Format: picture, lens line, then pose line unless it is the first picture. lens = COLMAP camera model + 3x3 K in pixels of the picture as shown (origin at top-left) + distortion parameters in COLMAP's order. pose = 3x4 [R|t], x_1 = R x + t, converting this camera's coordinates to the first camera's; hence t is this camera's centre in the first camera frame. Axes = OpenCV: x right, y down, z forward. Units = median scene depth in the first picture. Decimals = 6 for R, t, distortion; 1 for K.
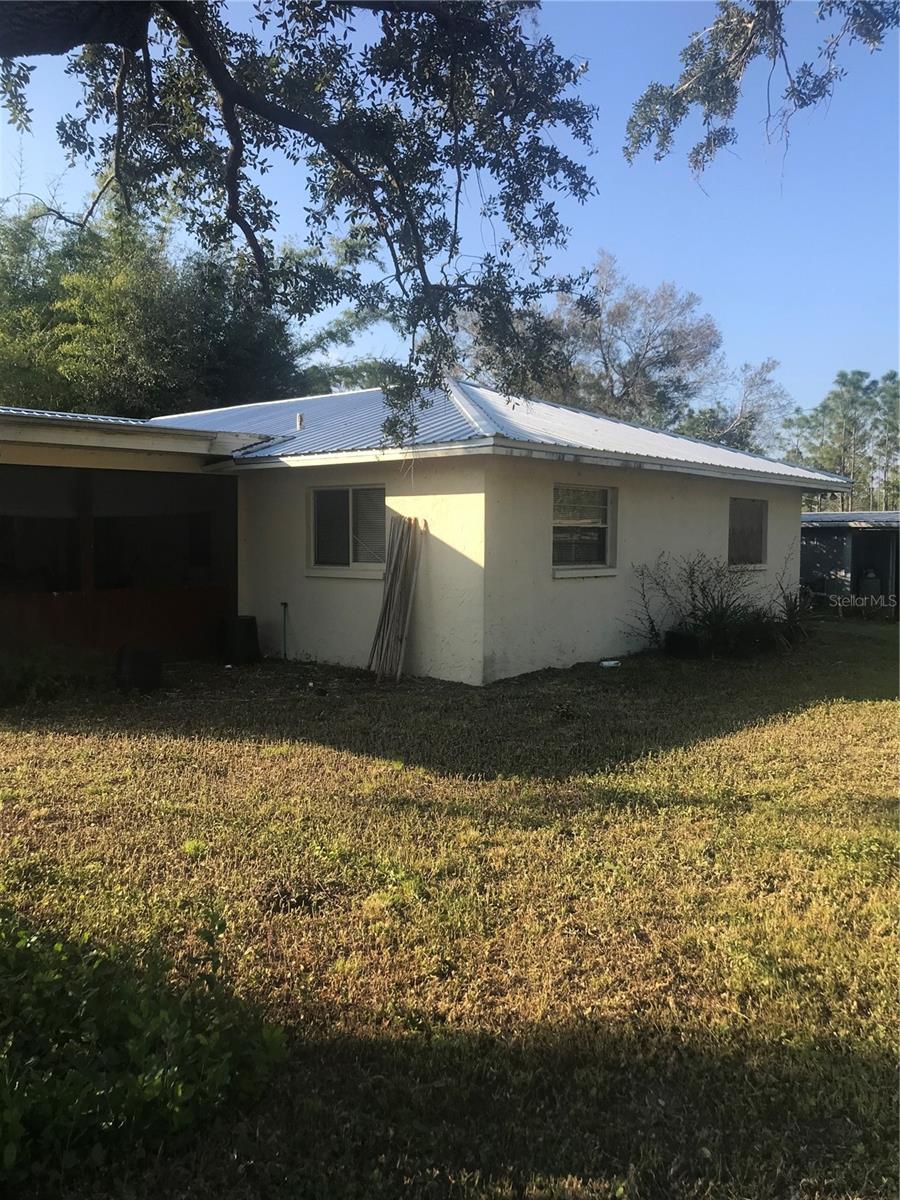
lens RADIAL K [[995.0, 0, 449.5], [0, 995.0, 586.0], [0, 0, 1]] dist [0.002999, 0.005659]
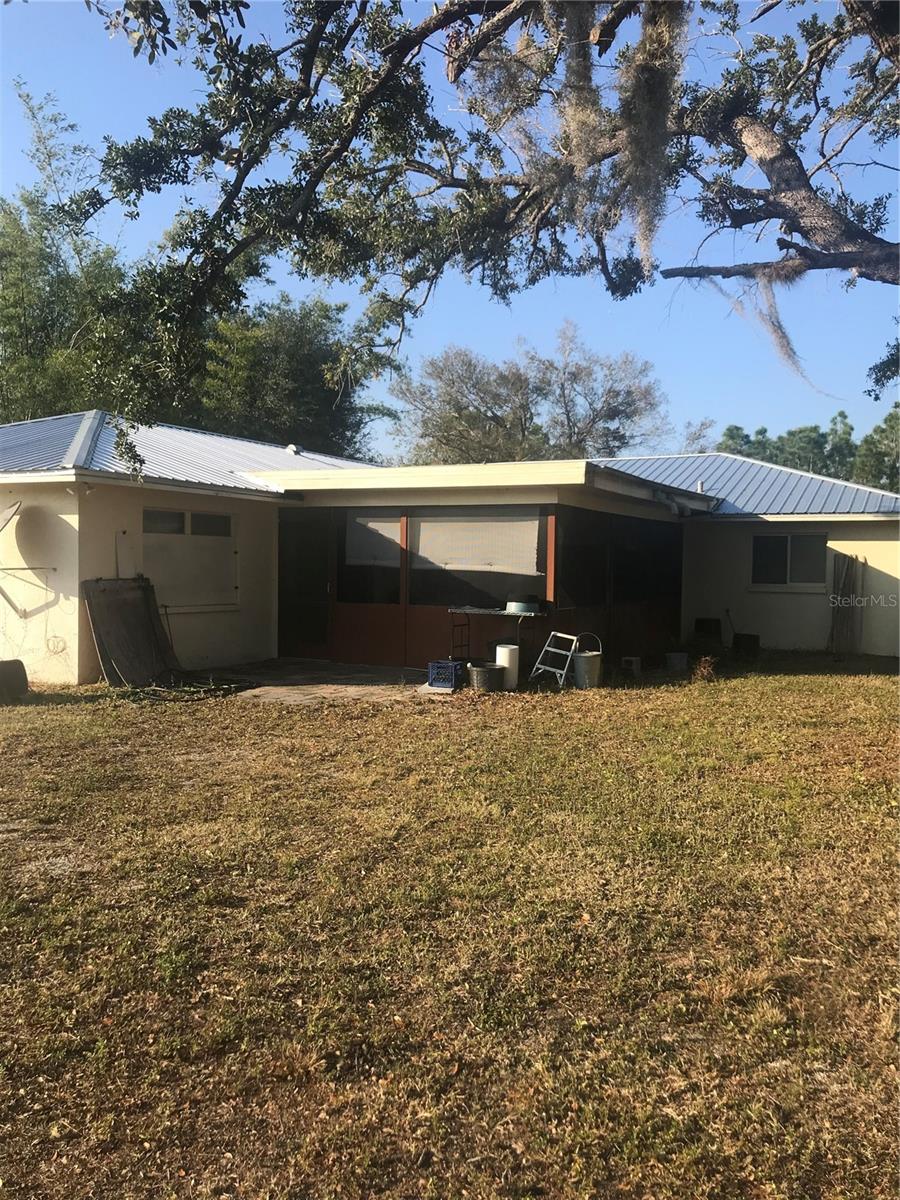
lens RADIAL K [[995.0, 0, 449.5], [0, 995.0, 586.0], [0, 0, 1]] dist [0.002999, 0.005659]
pose [[0.972811, 0.003825, 0.231567, -0.935533], [0.001887, 0.999699, -0.024441, 0.017835], [-0.231591, 0.024214, 0.972512, -0.367079]]
